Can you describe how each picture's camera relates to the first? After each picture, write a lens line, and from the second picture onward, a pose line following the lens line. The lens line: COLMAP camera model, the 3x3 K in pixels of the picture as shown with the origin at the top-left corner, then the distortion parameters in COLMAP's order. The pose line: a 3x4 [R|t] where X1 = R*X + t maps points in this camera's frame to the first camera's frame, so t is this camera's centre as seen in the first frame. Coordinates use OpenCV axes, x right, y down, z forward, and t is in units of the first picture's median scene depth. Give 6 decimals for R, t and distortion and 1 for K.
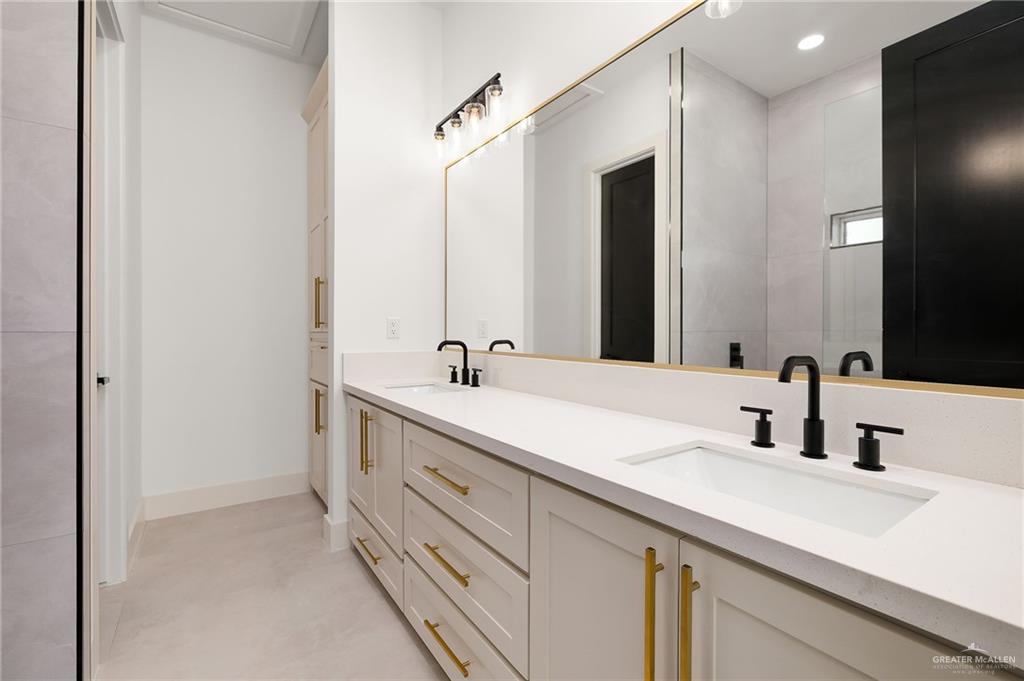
lens RADIAL K [[463.0, 0, 512.0], [0, 463.0, 340.5], [0, 0, 1]] dist [0.016915, -0.000131]
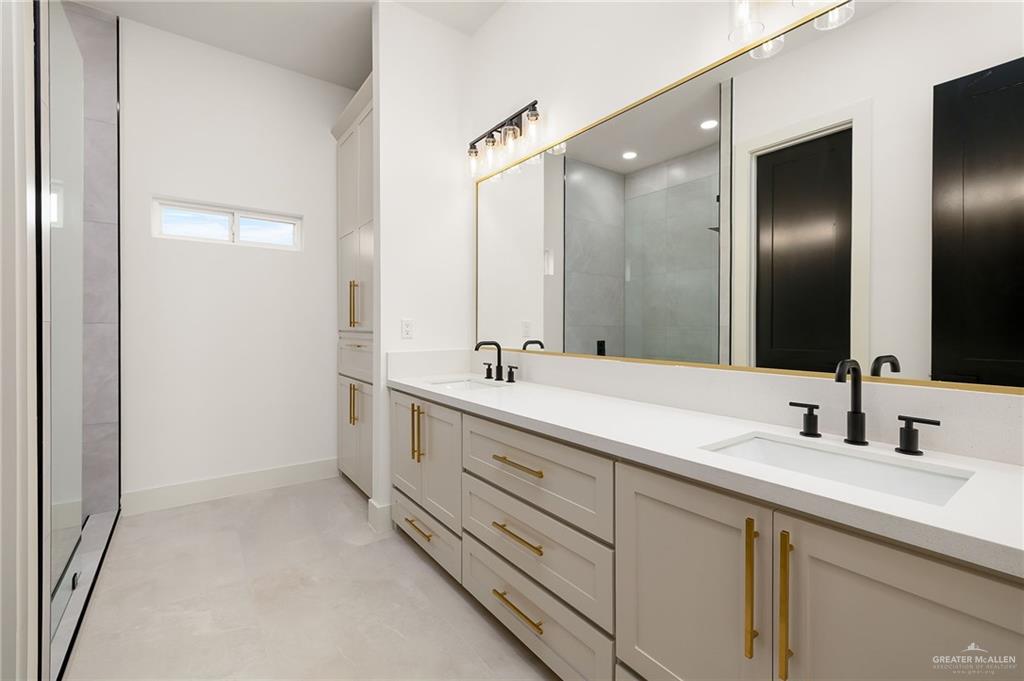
lens RADIAL K [[431.5, 0, 512.0], [0, 431.5, 340.5], [0, 0, 1]] dist [0.000494, 0.000286]
pose [[0.999454, 0.001203, 0.033005, -0.125232], [-0.001516, 0.999954, 0.009477, -0.011673], [-0.032992, -0.009522, 0.999410, -0.033904]]
